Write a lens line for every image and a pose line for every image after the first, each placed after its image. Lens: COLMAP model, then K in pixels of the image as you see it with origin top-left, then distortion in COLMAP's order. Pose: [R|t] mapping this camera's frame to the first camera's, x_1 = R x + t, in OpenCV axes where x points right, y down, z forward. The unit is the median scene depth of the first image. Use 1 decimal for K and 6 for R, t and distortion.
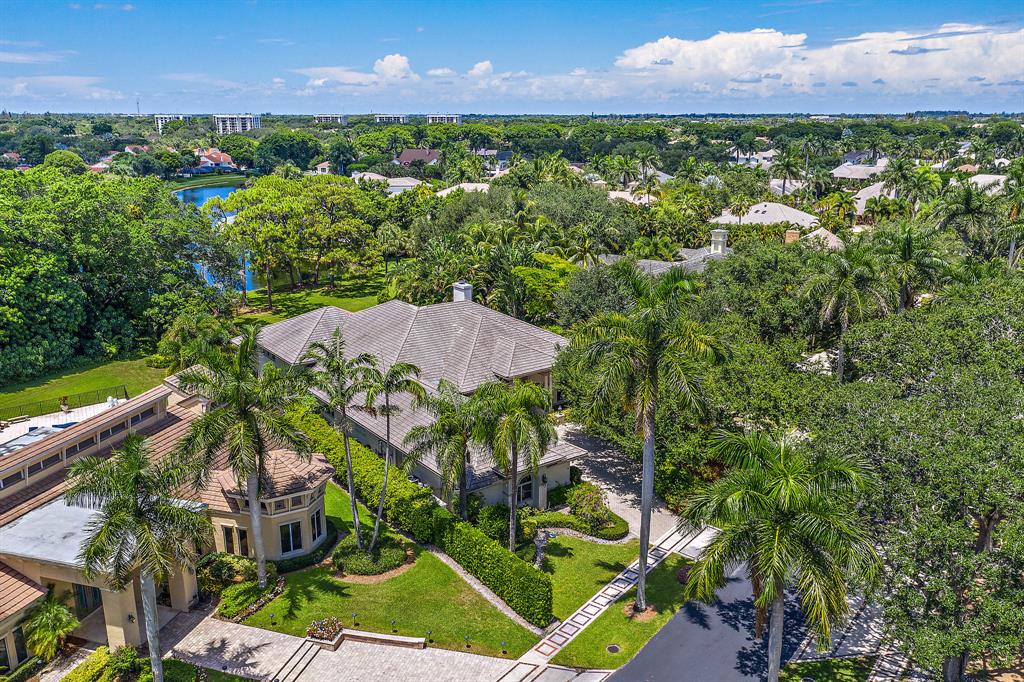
lens RADIAL K [[822.1, 0, 513.3], [0, 822.1, 319.8], [0, 0, 1]] dist [-0.005770, 0.003816]
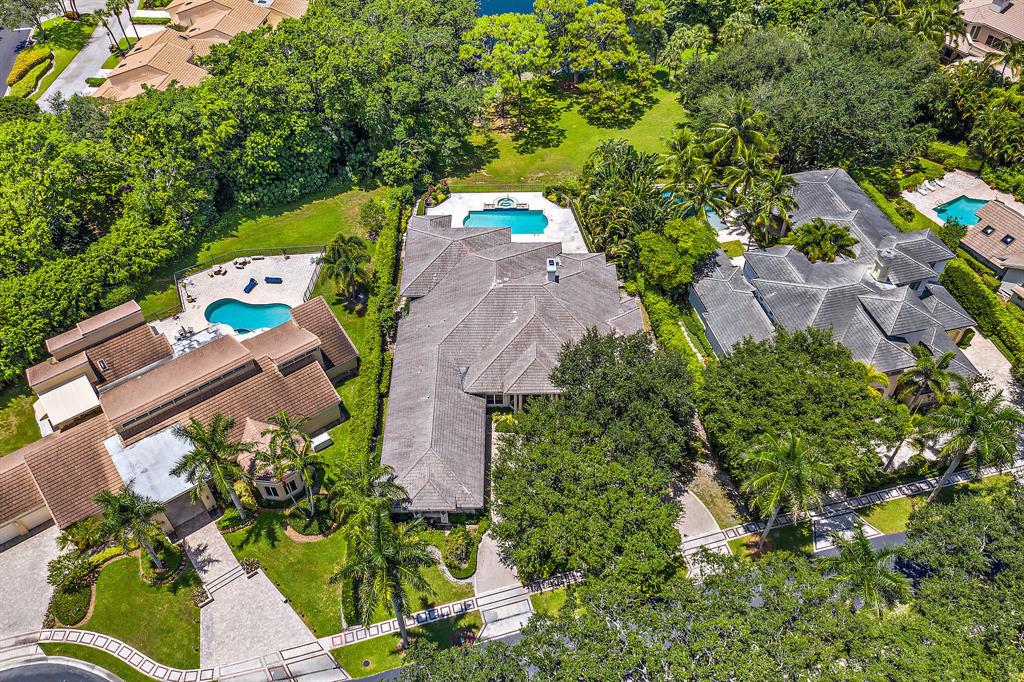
lens RADIAL K [[802.2, 0, 511.7], [0, 802.2, 324.1], [0, 0, 1]] dist [0.001641, 0.000251]
pose [[0.806766, 0.423112, -0.412437, 0.330110], [-0.143082, 0.817137, 0.558404, -0.501555], [0.573285, -0.391489, 0.719778, 0.111224]]
